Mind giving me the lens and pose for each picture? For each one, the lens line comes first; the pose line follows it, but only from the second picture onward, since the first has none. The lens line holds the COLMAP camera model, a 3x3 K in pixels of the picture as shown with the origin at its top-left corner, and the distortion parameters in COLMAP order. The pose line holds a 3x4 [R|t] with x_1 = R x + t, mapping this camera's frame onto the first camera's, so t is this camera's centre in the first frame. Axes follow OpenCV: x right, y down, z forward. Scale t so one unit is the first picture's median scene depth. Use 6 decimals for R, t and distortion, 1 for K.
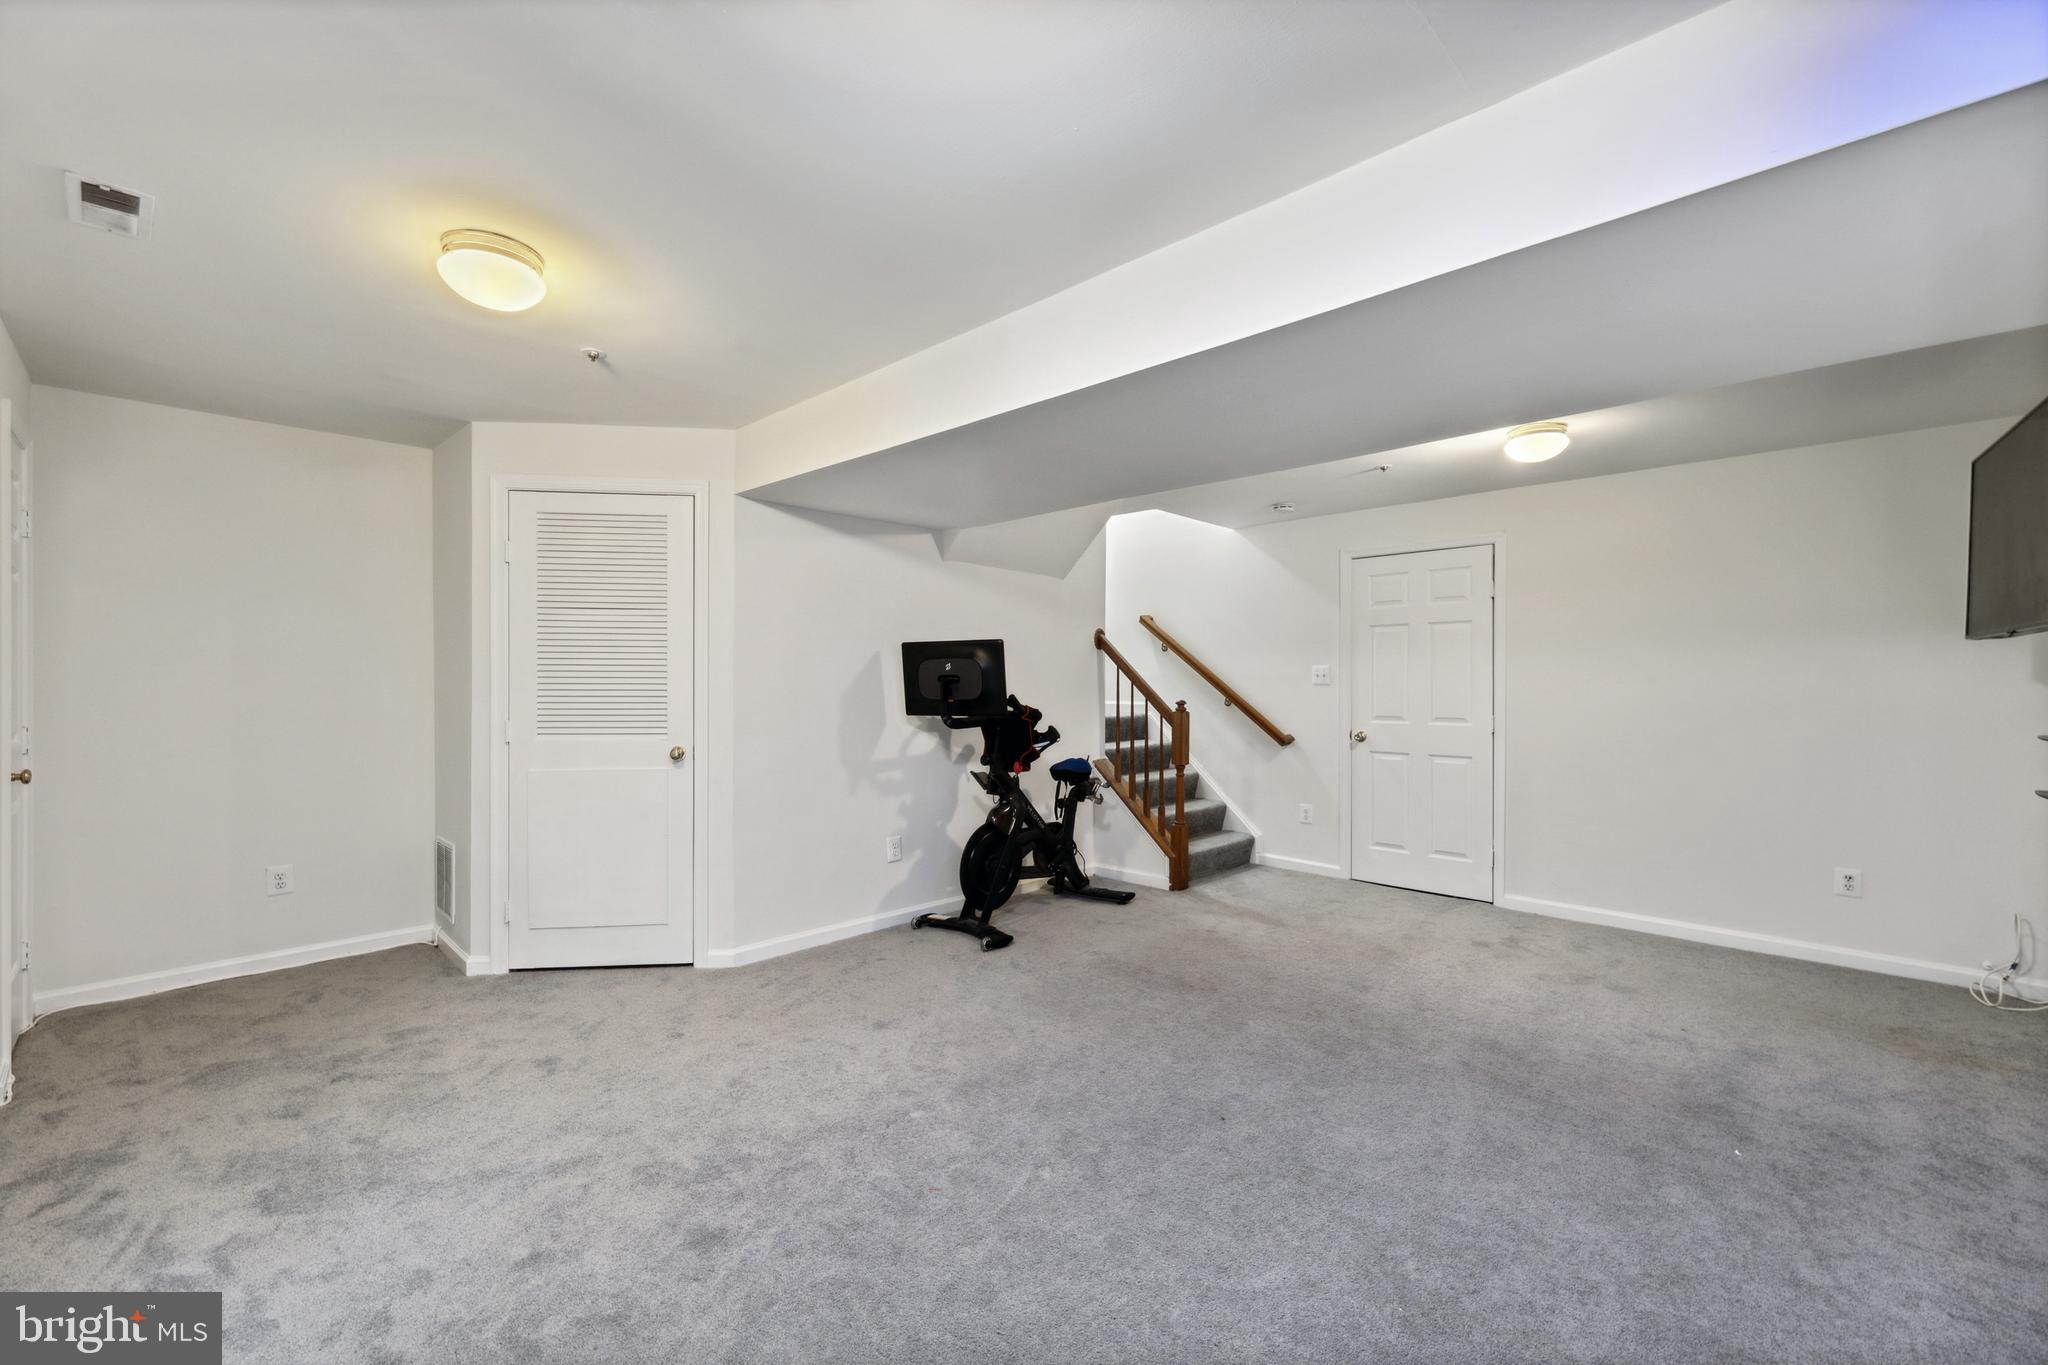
lens RADIAL K [[854.4, 0, 1019.7], [0, 854.4, 685.3], [0, 0, 1]] dist [0.002102, -0.000155]
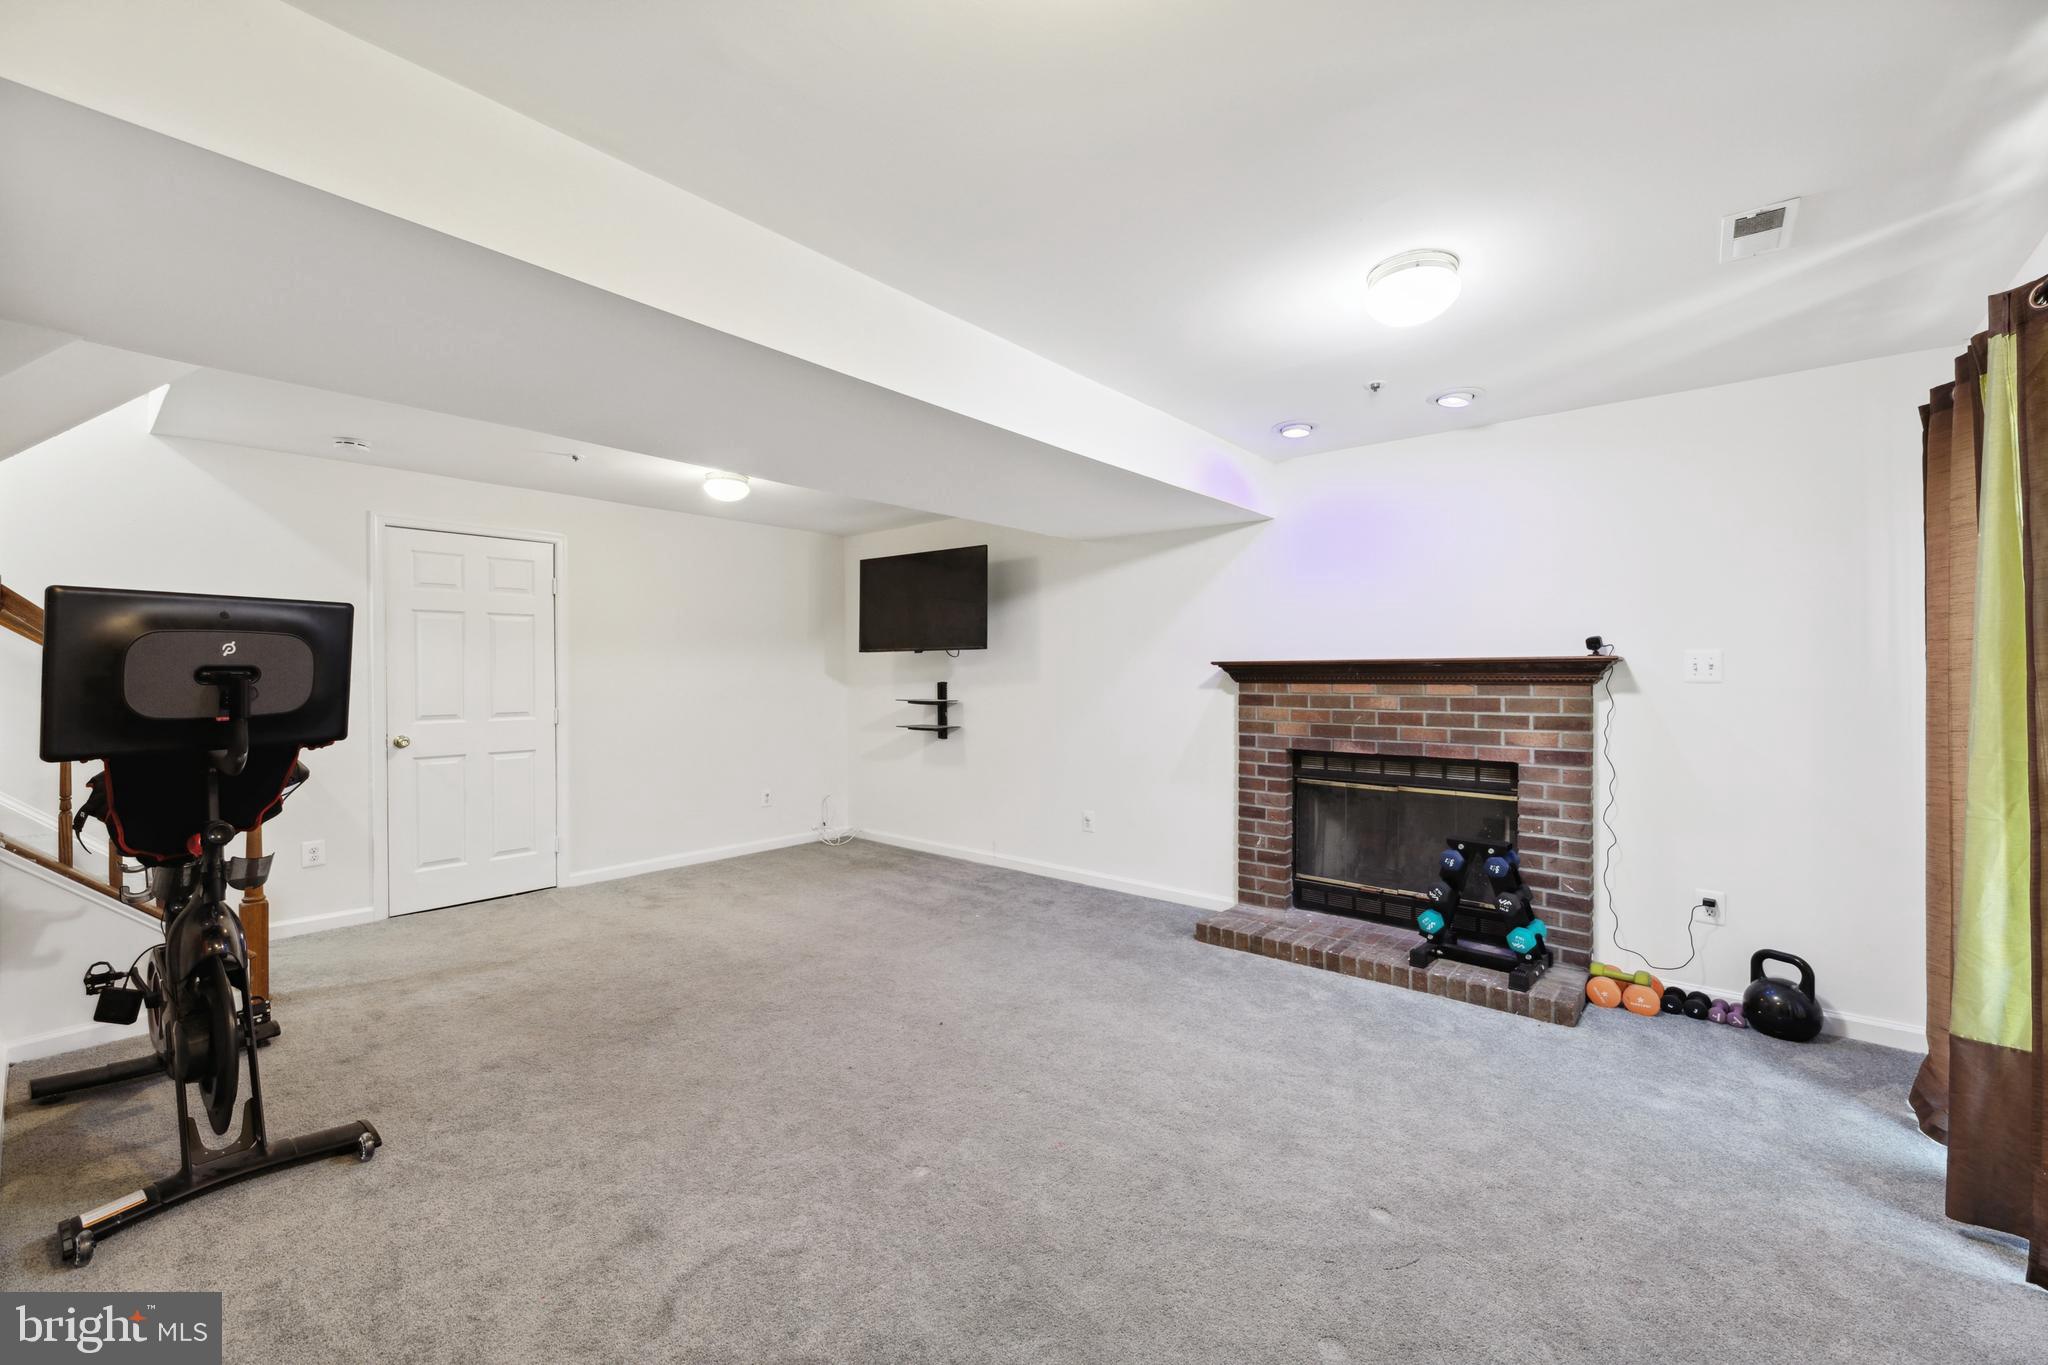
lens RADIAL K [[854.4, 0, 1025.9], [0, 854.4, 677.8], [0, 0, 1]] dist [0.002102, -0.000155]
pose [[-0.121895, -0.006445, 0.992522, -0.565363], [0.004155, 0.999967, 0.007003, -0.006396], [-0.992534, 0.004978, -0.121864, 0.563256]]
